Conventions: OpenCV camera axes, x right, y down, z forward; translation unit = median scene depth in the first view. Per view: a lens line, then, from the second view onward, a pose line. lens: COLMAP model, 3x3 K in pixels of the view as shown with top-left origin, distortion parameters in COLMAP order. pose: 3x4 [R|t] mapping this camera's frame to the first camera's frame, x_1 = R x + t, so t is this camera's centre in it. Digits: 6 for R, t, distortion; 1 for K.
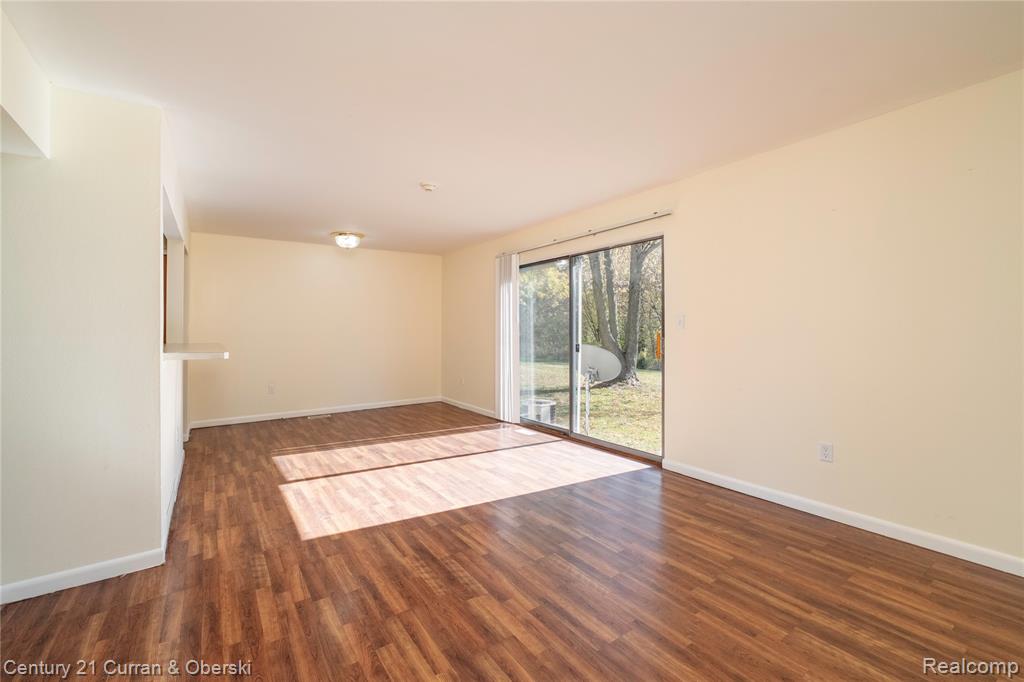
lens RADIAL K [[430.9, 0, 511.9], [0, 430.9, 337.3], [0, 0, 1]] dist [-0.001611, -0.000185]
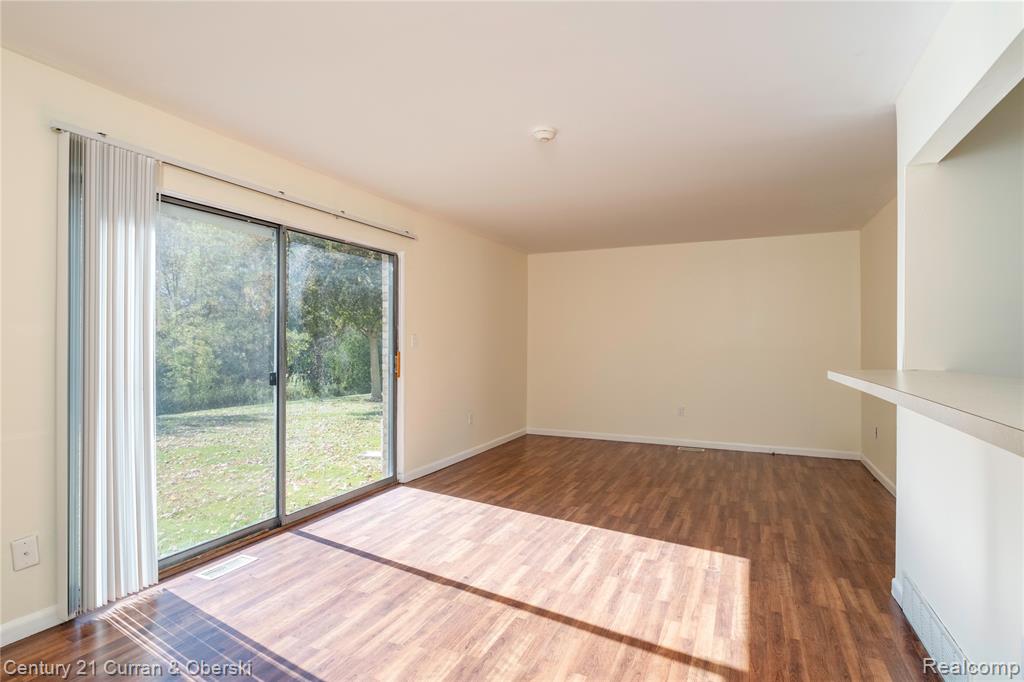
lens RADIAL K [[529.1, 0, 512.0], [0, 529.1, 341.0], [0, 0, 1]] dist [-0.000626, -0.000455]
pose [[-0.510829, 0.015136, 0.859549, -1.120219], [0.023777, 0.999711, -0.003474, -0.026617], [-0.859354, 0.018663, -0.511041, 1.851242]]
